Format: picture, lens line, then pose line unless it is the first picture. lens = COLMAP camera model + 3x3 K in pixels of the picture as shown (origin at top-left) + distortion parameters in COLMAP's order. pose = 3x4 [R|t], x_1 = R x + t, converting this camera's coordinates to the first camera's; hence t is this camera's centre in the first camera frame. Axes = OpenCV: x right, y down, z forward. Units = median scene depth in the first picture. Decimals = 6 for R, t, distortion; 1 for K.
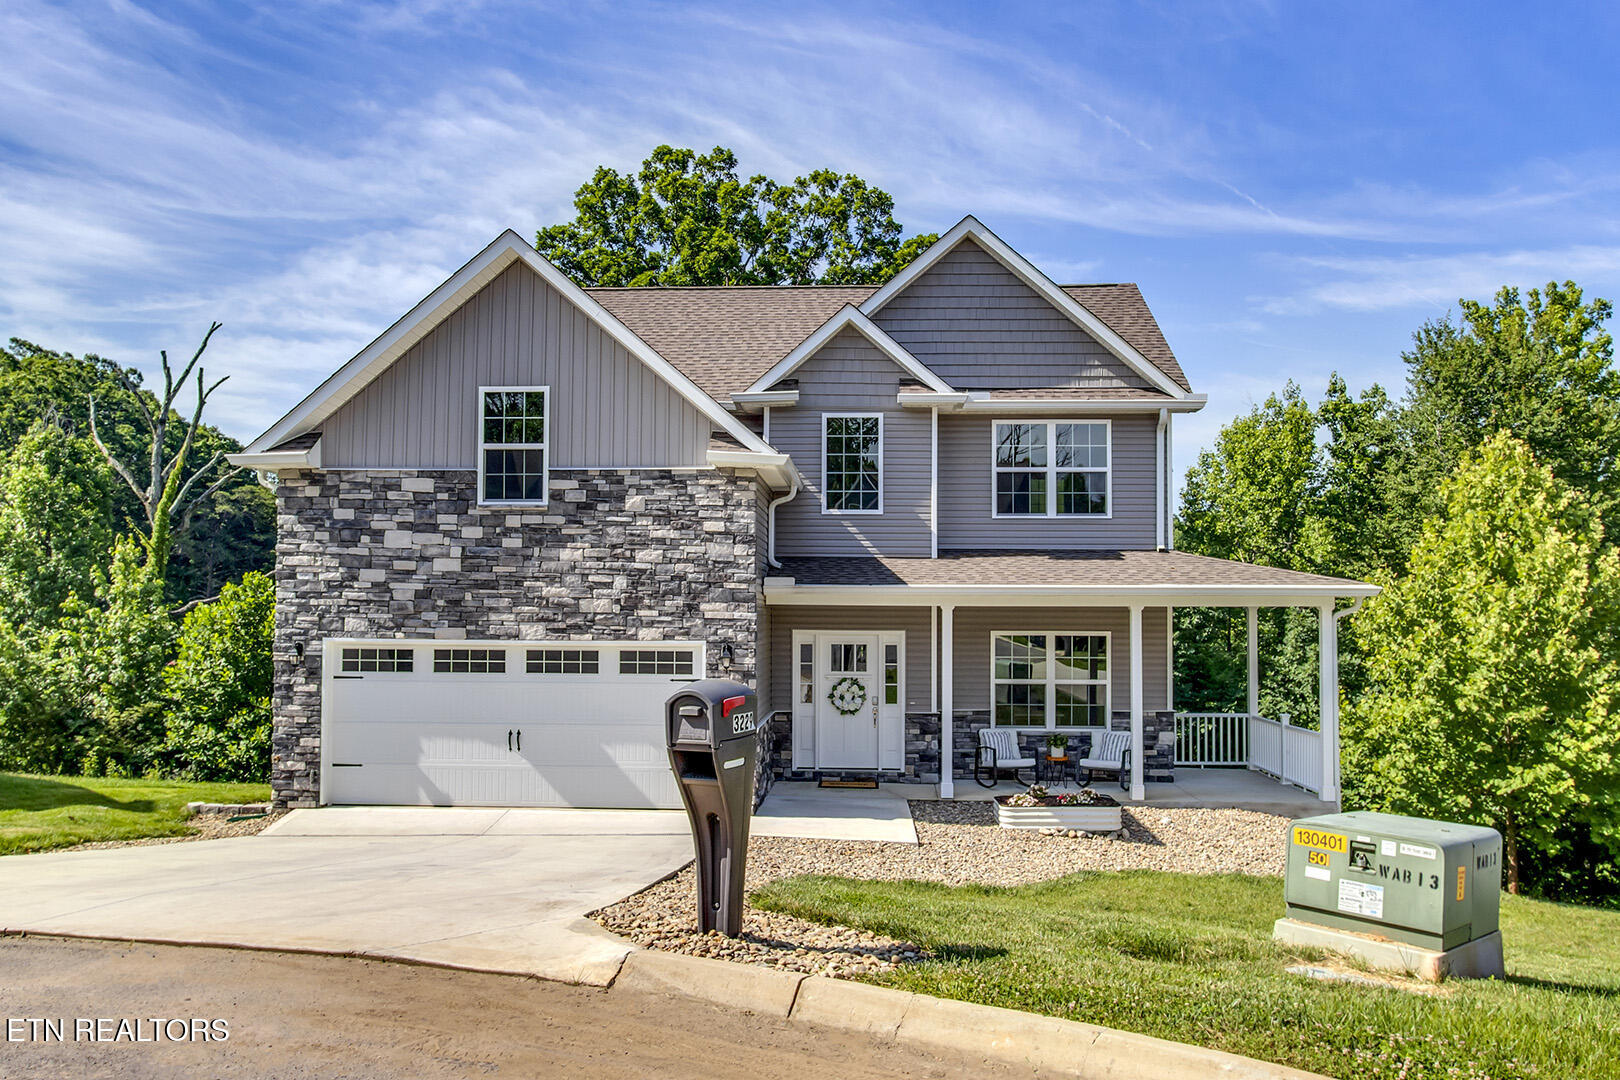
lens RADIAL K [[1276.6, 0, 810.0], [0, 1276.6, 540.0], [0, 0, 1]] dist [-0.026868, 0.001935]
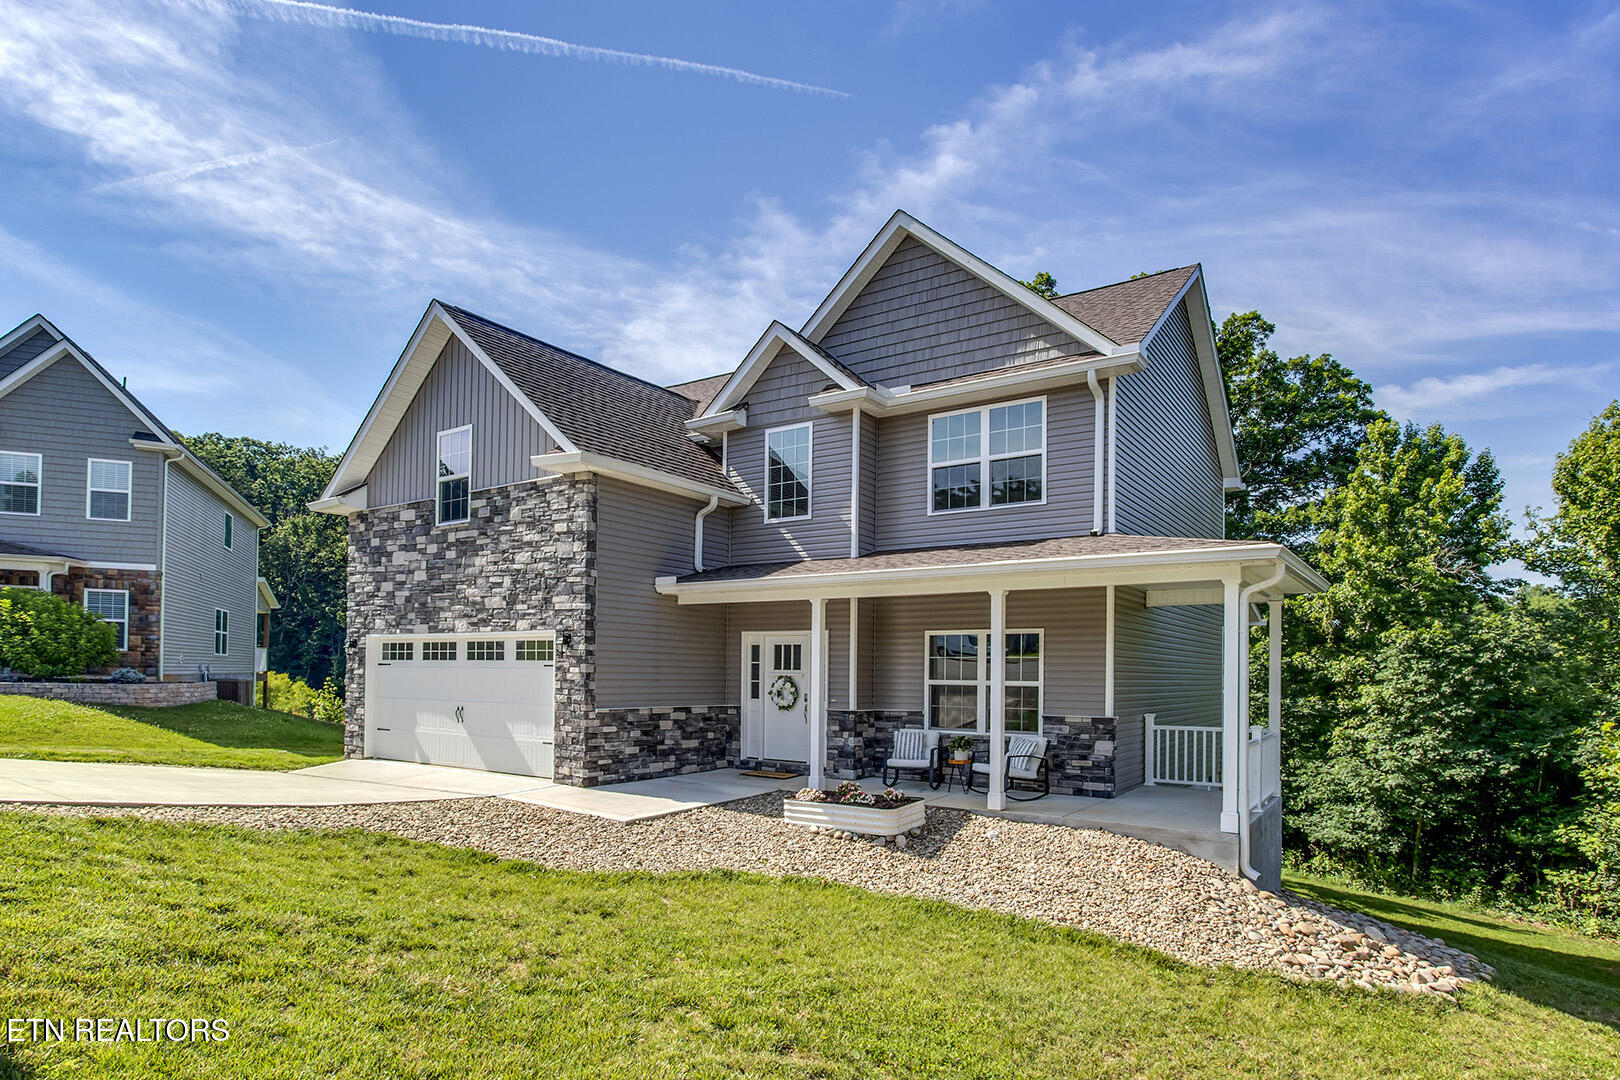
lens RADIAL K [[886.5, 0, 805.8], [0, 886.5, 652.7], [0, 0, 1]] dist [-0.015404, 0.000309]
pose [[0.850086, -0.006942, -0.526598, 0.508276], [0.021742, 0.999523, 0.021922, 0.085708], [0.526195, -0.030085, 0.849832, 0.447469]]
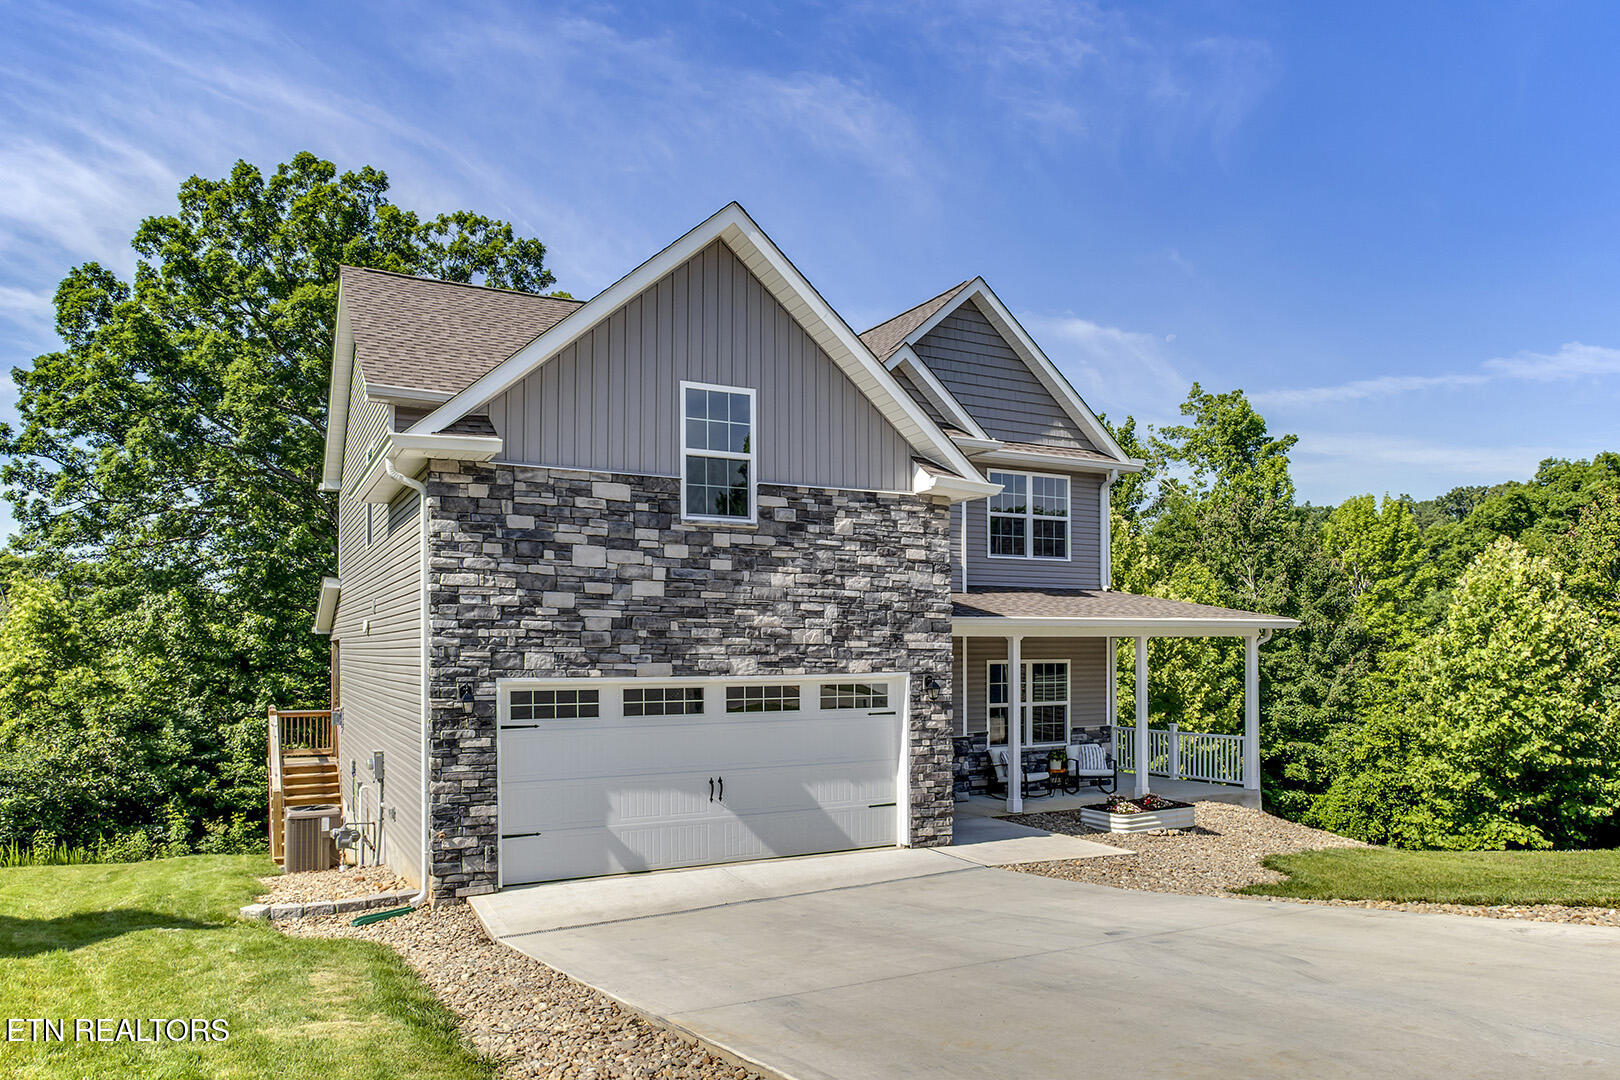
lens RADIAL K [[1075.4, 0, 816.9], [0, 1075.4, 644.8], [0, 0, 1]] dist [-0.026357, -0.000835]
pose [[0.863747, -0.006151, 0.503889, -0.546443], [-0.019811, 0.998738, 0.046151, 0.021580], [-0.503537, -0.049846, 0.862535, 0.327256]]
